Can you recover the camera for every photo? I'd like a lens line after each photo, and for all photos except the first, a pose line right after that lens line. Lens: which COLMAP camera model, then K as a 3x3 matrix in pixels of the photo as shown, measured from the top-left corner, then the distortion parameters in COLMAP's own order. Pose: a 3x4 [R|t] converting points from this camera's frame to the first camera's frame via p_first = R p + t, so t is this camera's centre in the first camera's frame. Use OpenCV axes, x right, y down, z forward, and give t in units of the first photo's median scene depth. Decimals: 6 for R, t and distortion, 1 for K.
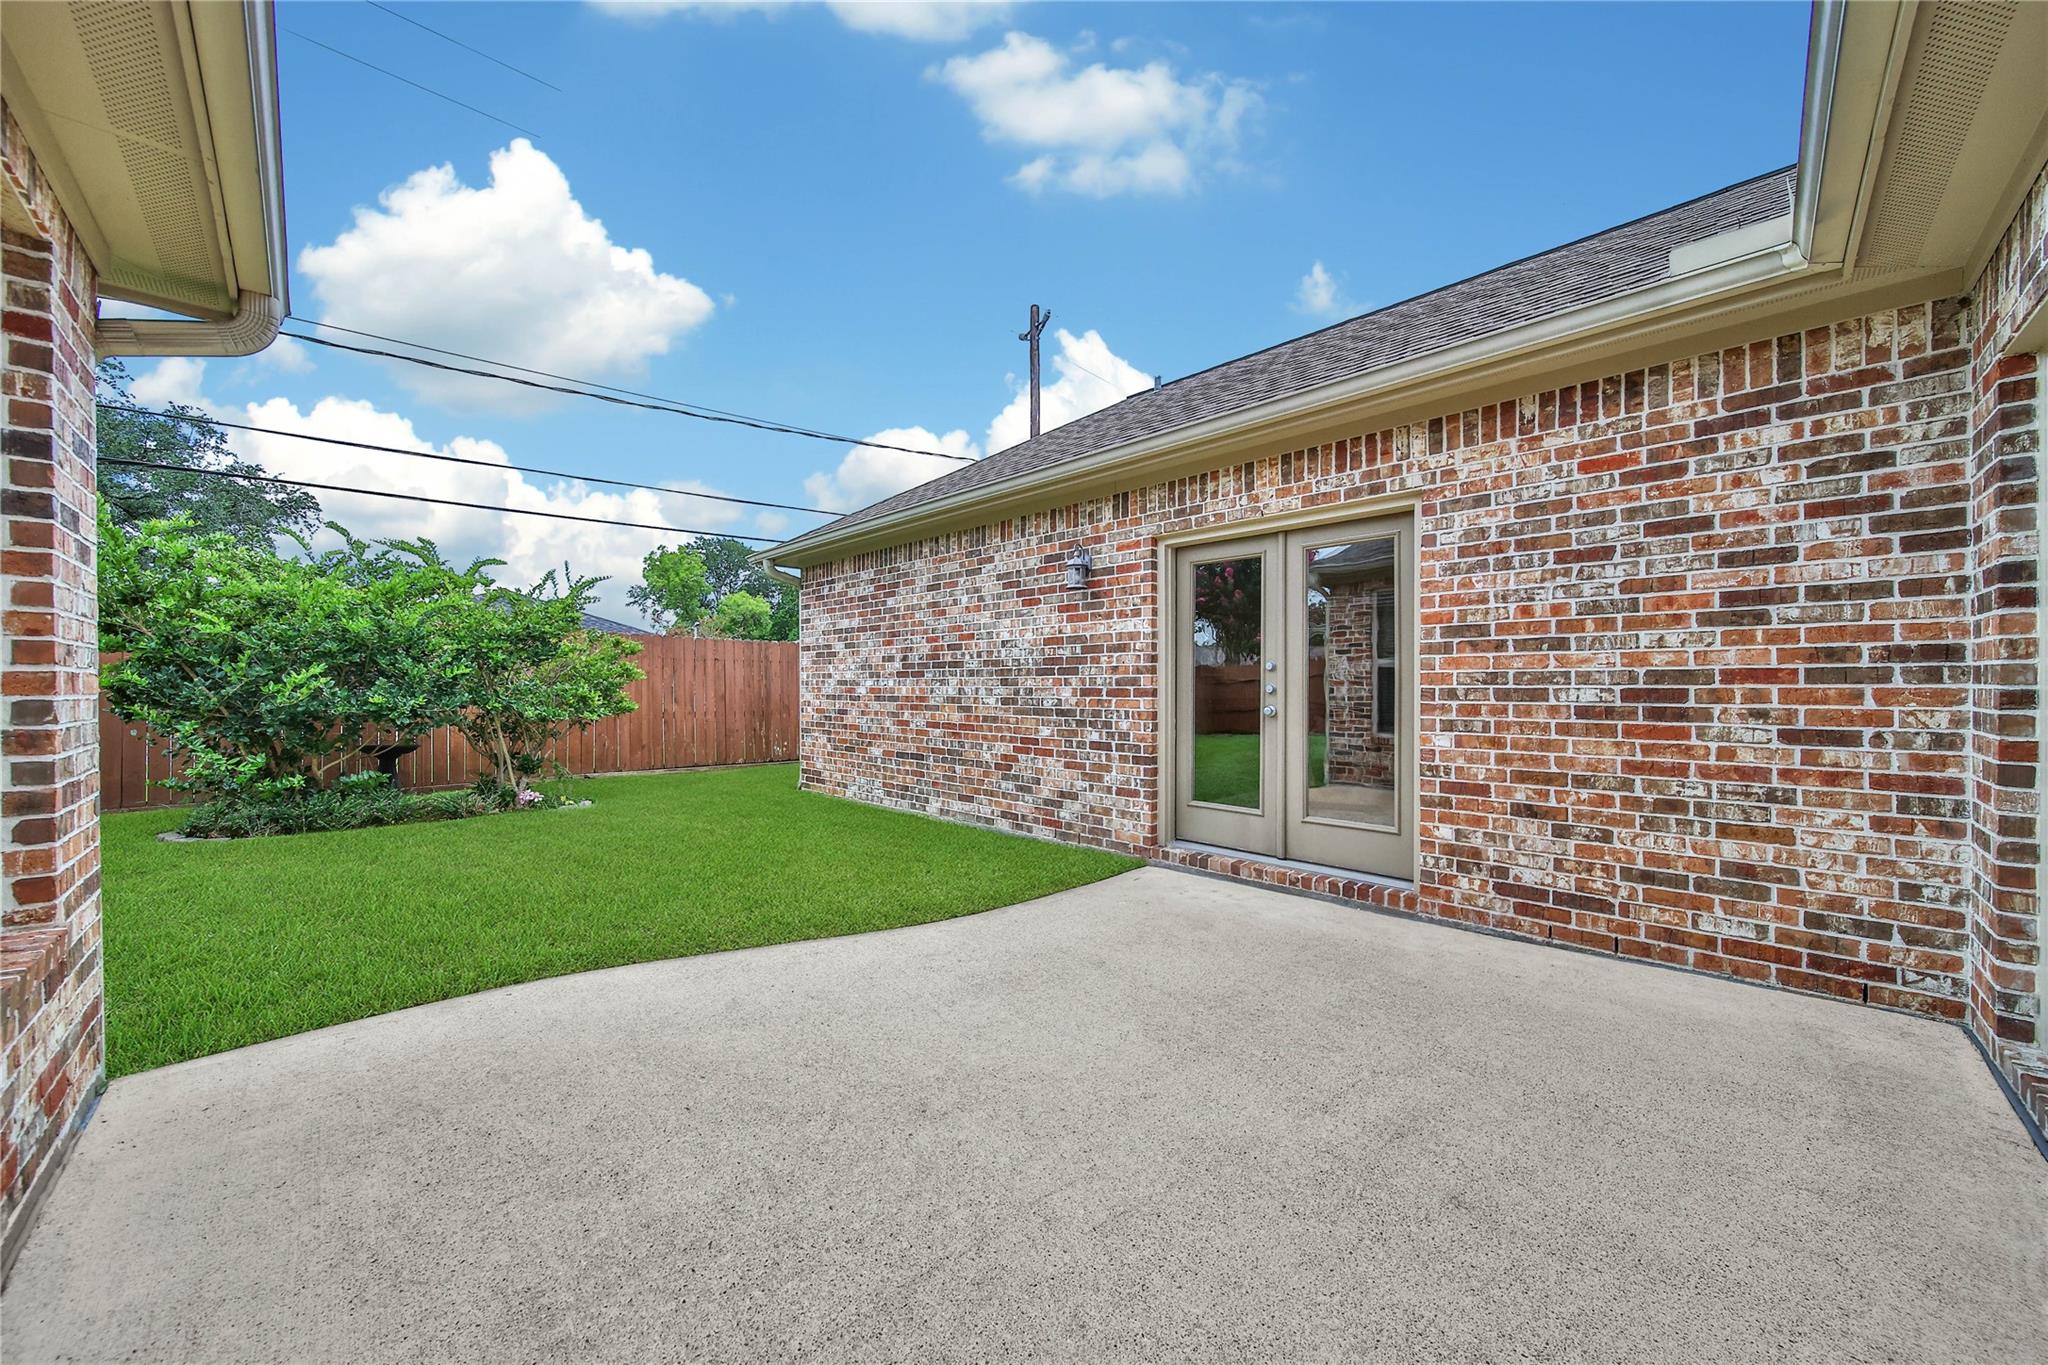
lens RADIAL K [[723.3, 0, 1018.3], [0, 723.3, 687.2], [0, 0, 1]] dist [-0.000857, -0.000038]
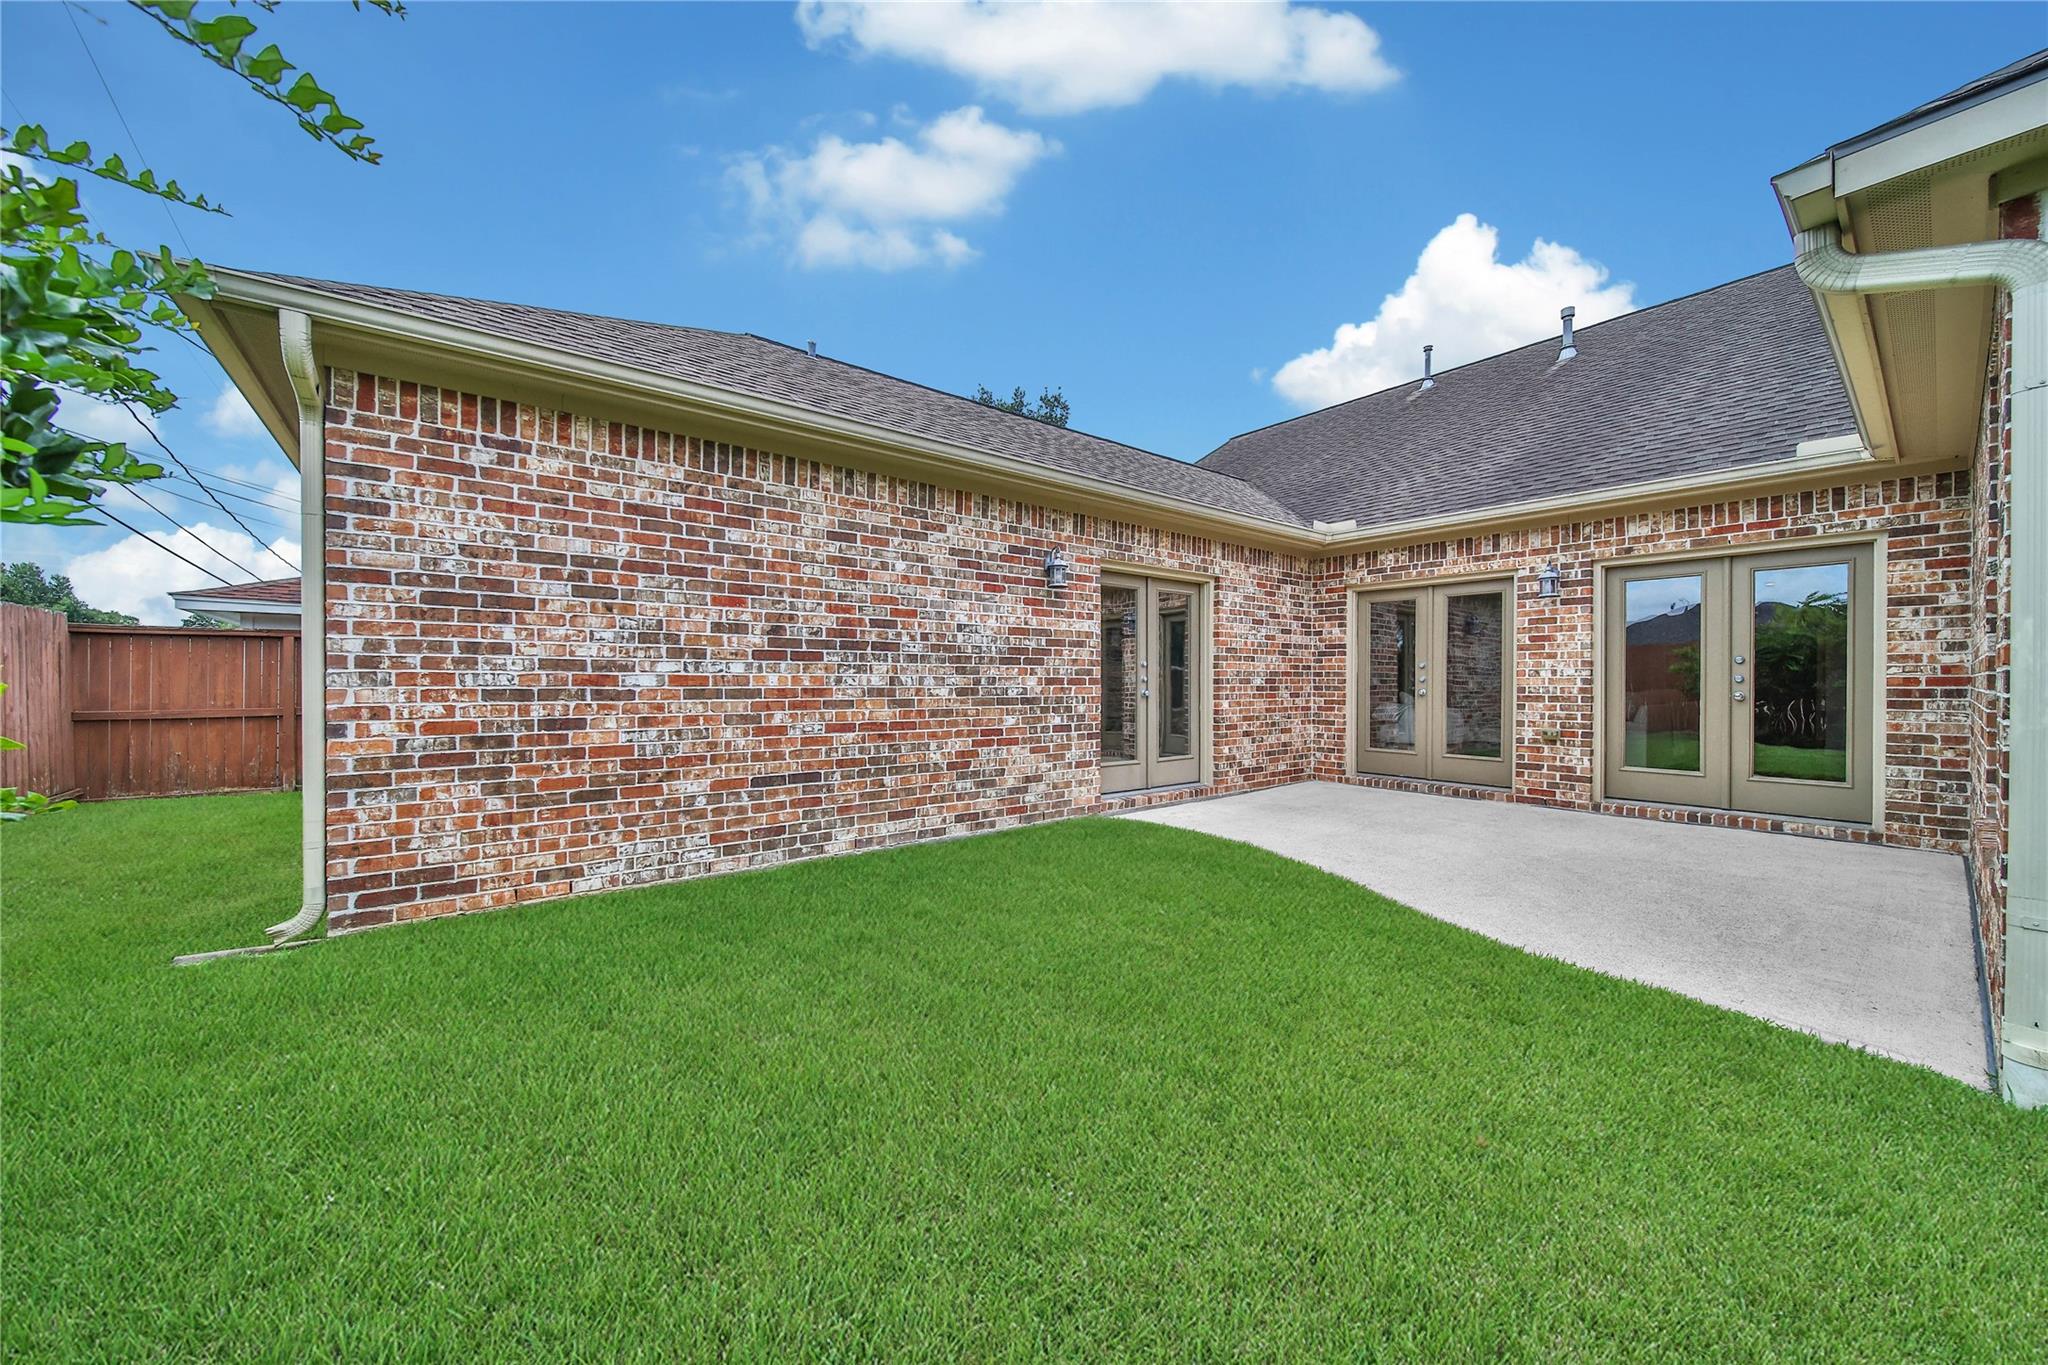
lens RADIAL K [[723.3, 0, 1016.9], [0, 723.3, 684.3], [0, 0, 1]] dist [-0.000857, -0.000038]
pose [[0.113080, -0.001514, 0.993585, -0.975780], [0.001355, 0.999998, 0.001370, 0.009733], [-0.993585, 0.001191, 0.113081, 0.895798]]
